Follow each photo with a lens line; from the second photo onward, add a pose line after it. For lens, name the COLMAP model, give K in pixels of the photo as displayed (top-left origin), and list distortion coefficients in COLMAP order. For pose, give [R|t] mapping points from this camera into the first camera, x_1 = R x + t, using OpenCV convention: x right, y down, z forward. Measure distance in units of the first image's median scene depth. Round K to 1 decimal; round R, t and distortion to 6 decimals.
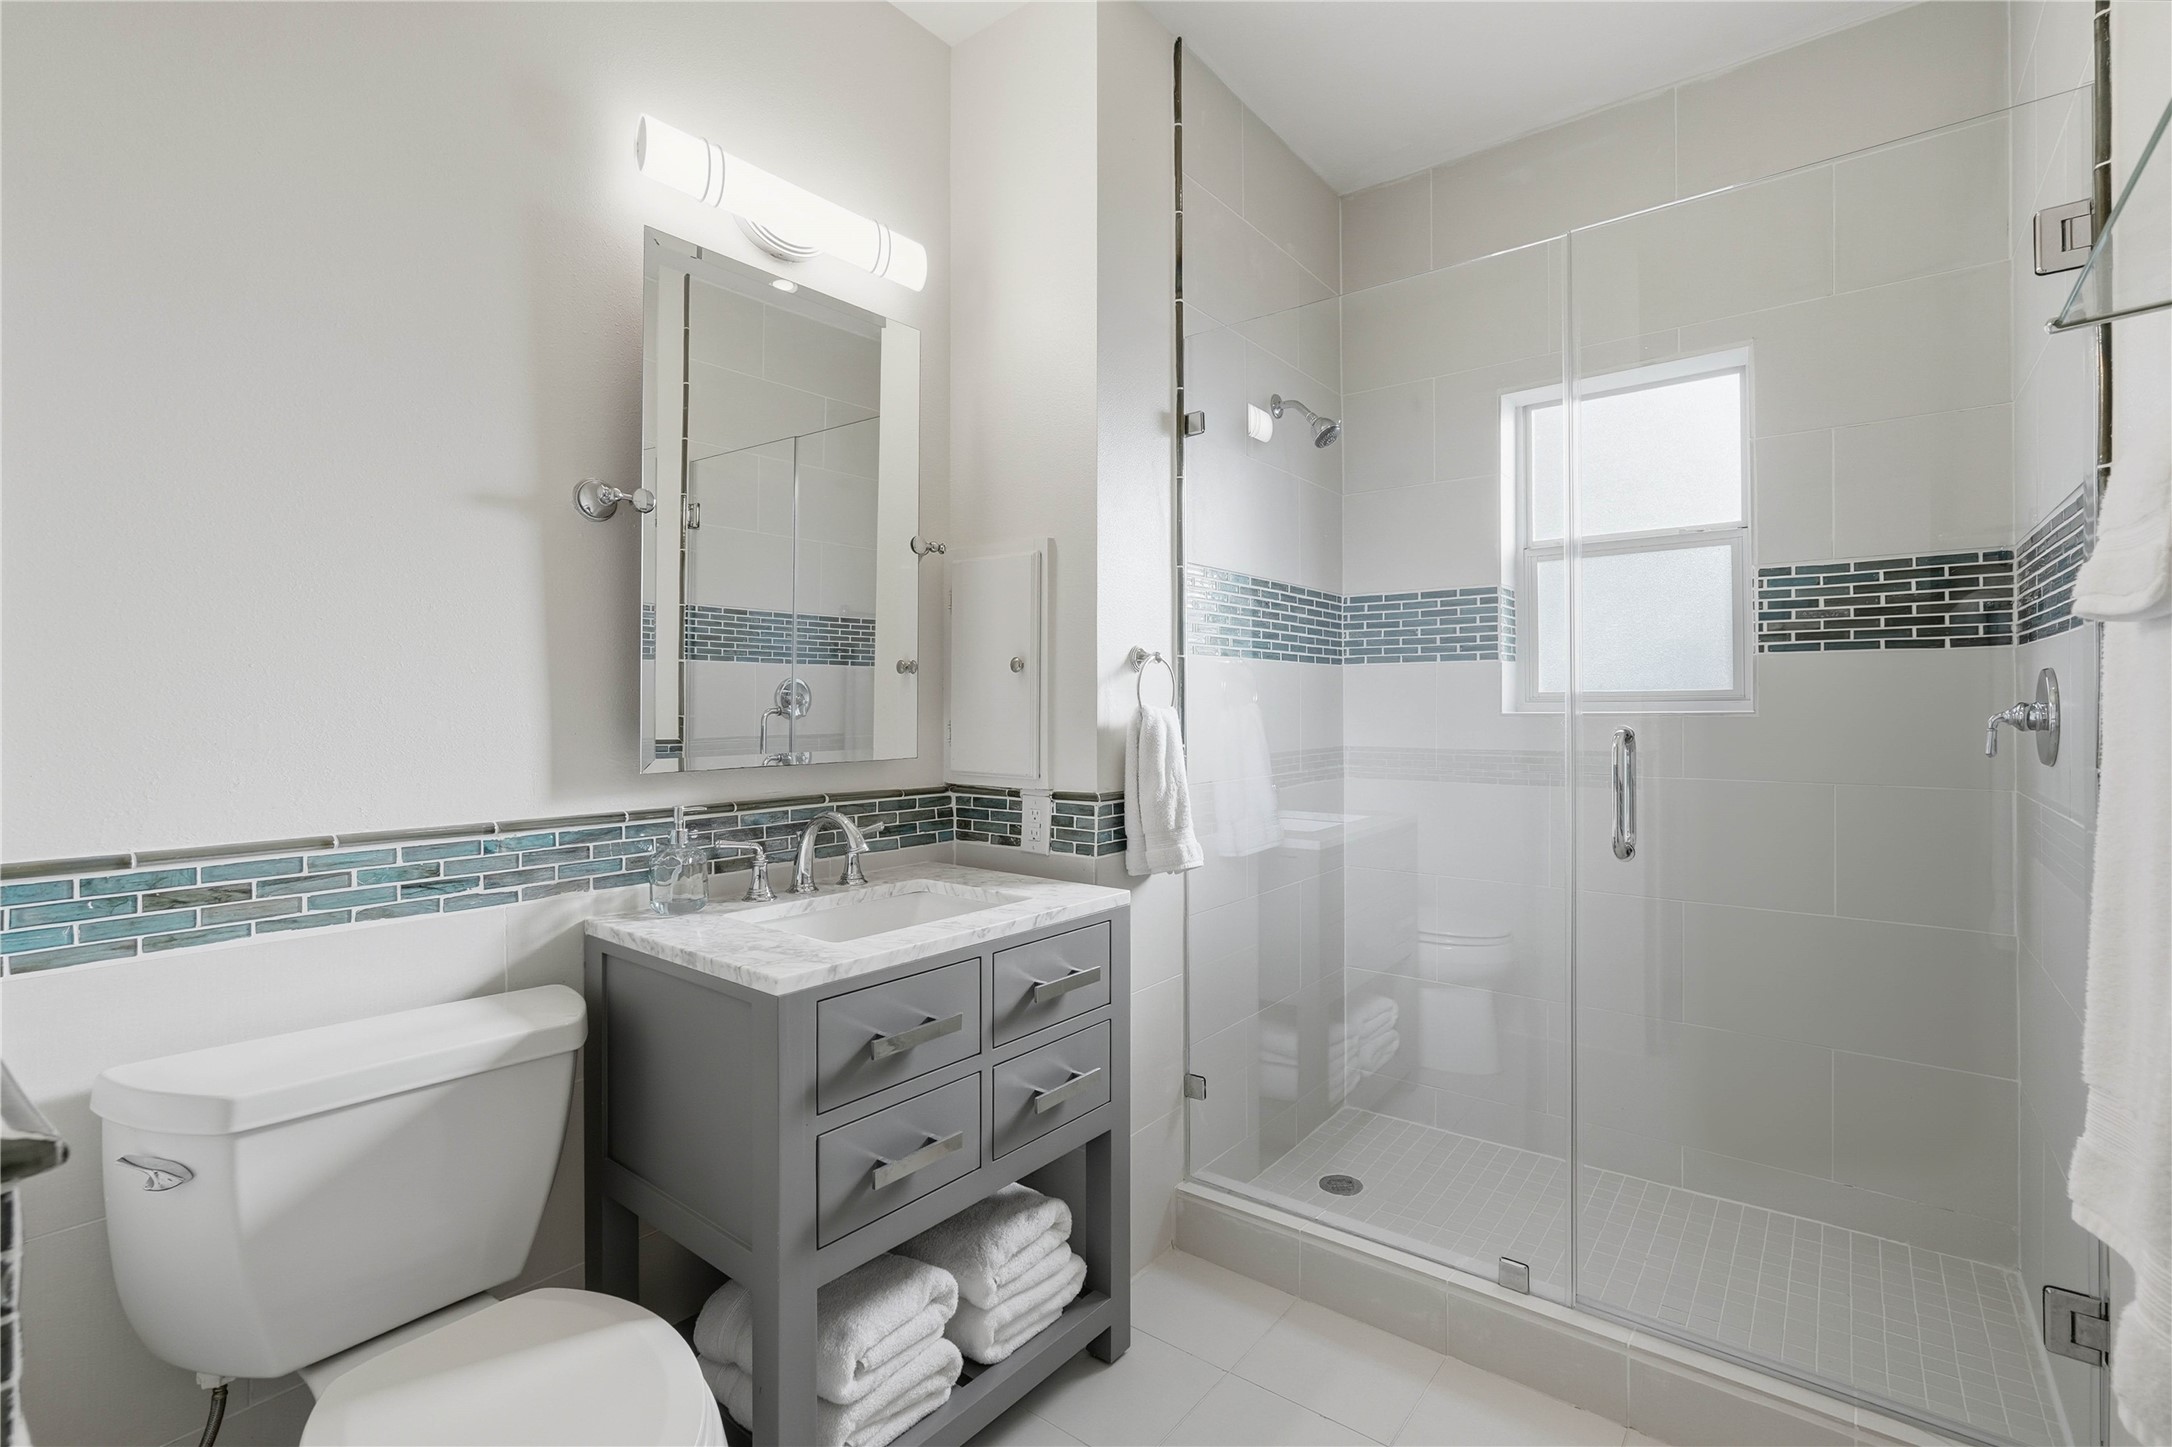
lens RADIAL K [[984.8, 0, 1088.7], [0, 984.8, 712.6], [0, 0, 1]] dist [-0.013115, 0.006156]
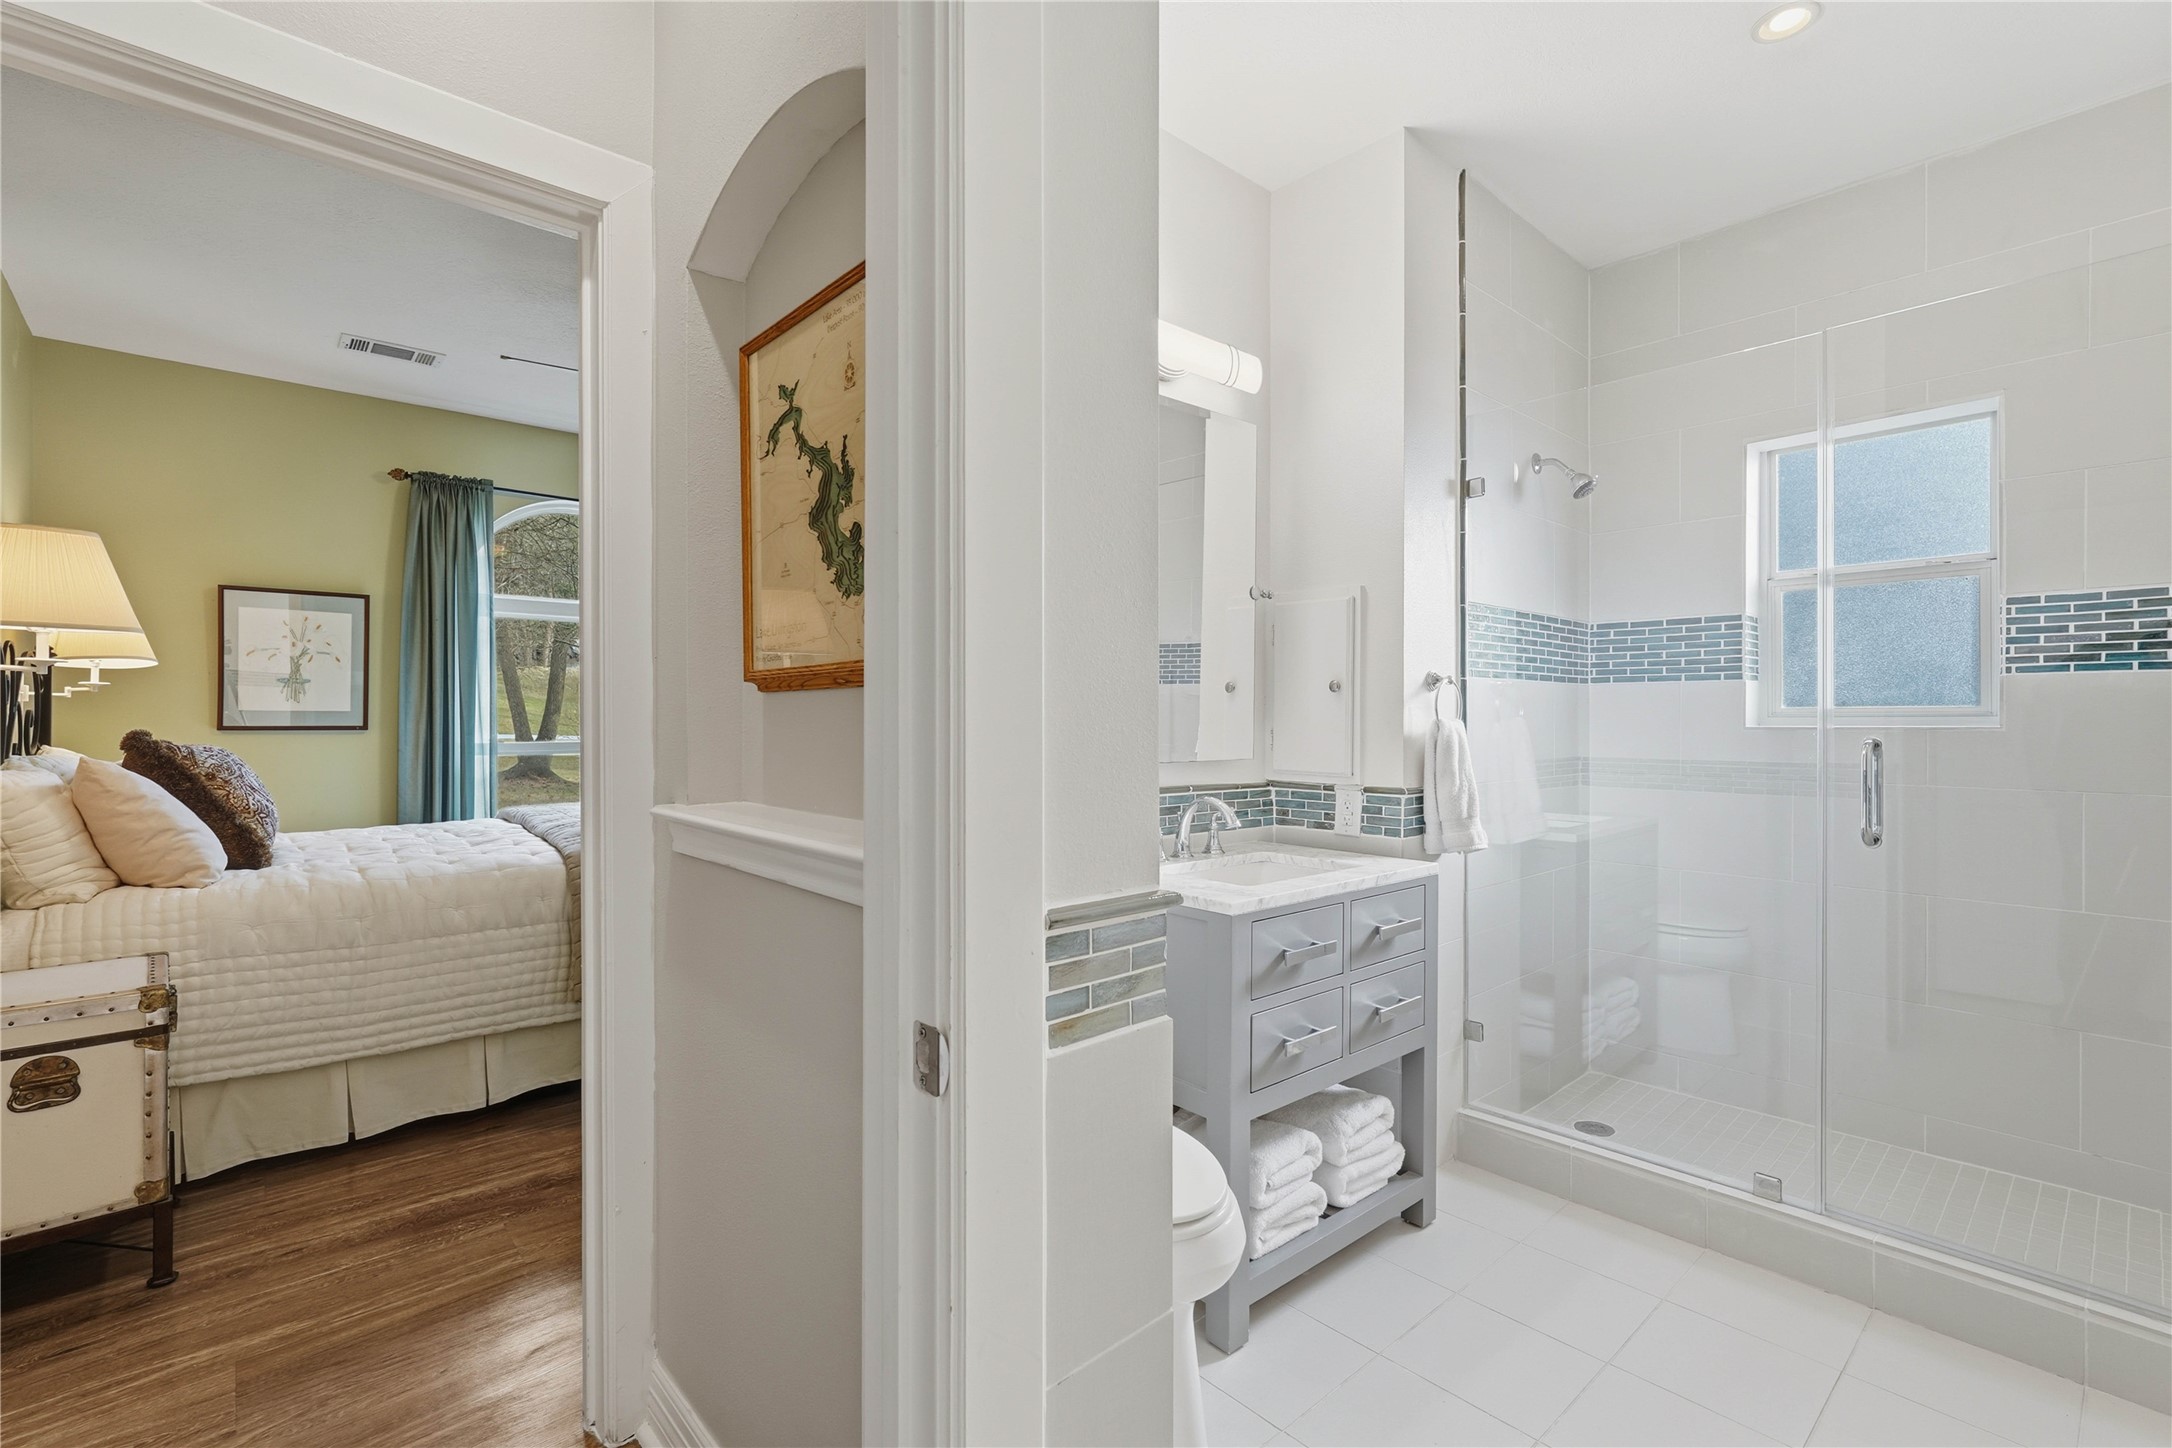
lens RADIAL K [[984.8, 0, 1070.5], [0, 984.8, 727.8], [0, 0, 1]] dist [-0.013115, 0.006156]
pose [[0.984786, 0.005409, -0.173686, -0.186134], [-0.004864, 0.999982, 0.003565, 0.001987], [0.173702, -0.002666, 0.984795, -0.306150]]
